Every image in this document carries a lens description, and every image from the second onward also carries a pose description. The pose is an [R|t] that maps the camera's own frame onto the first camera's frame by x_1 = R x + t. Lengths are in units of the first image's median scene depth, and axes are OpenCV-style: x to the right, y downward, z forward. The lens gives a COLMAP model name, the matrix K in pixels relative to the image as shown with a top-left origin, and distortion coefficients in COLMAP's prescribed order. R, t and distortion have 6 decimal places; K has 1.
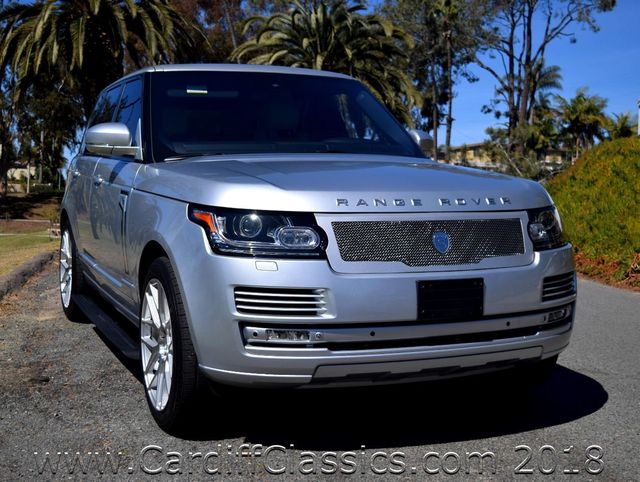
lens RADIAL K [[893.7, 0, 291.3], [0, 893.7, 241.6], [0, 0, 1]] dist [-0.028249, 0.001928]
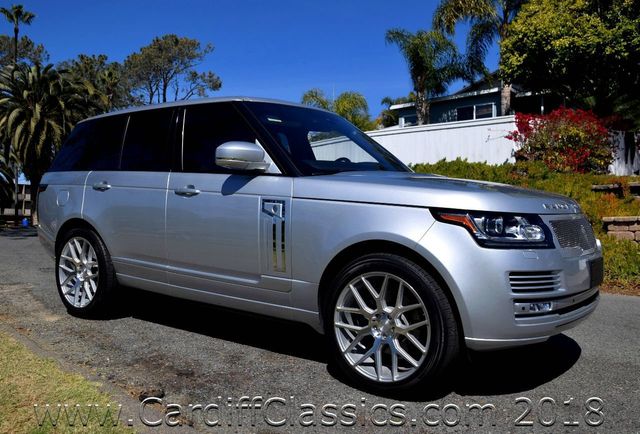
lens RADIAL K [[607.5, 0, 309.1], [0, 607.5, 216.9], [0, 0, 1]] dist [-0.024290, -0.006123]
pose [[0.861332, -0.010826, 0.507926, -0.560553], [0.032031, 0.998941, -0.033027, -0.006725], [-0.507031, 0.044717, 0.860767, 0.299681]]
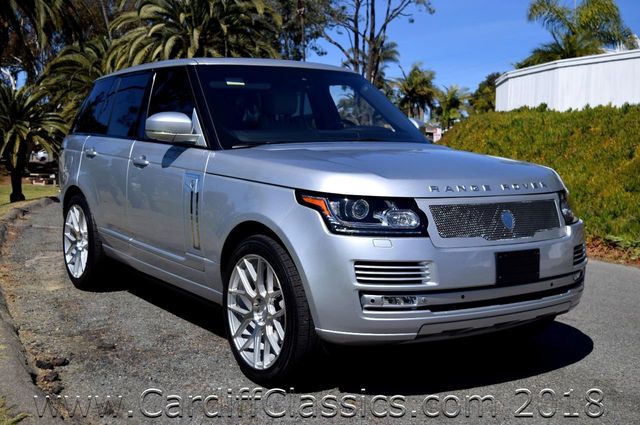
lens RADIAL K [[836.0, 0, 320.0], [0, 836.0, 212.5], [0, 0, 1]] dist [-0.024958, -0.007695]
pose [[0.977764, -0.014015, 0.209237, -0.255124], [0.011168, 0.999828, 0.014780, -0.023397], [-0.209408, -0.012114, 0.977753, -0.054940]]
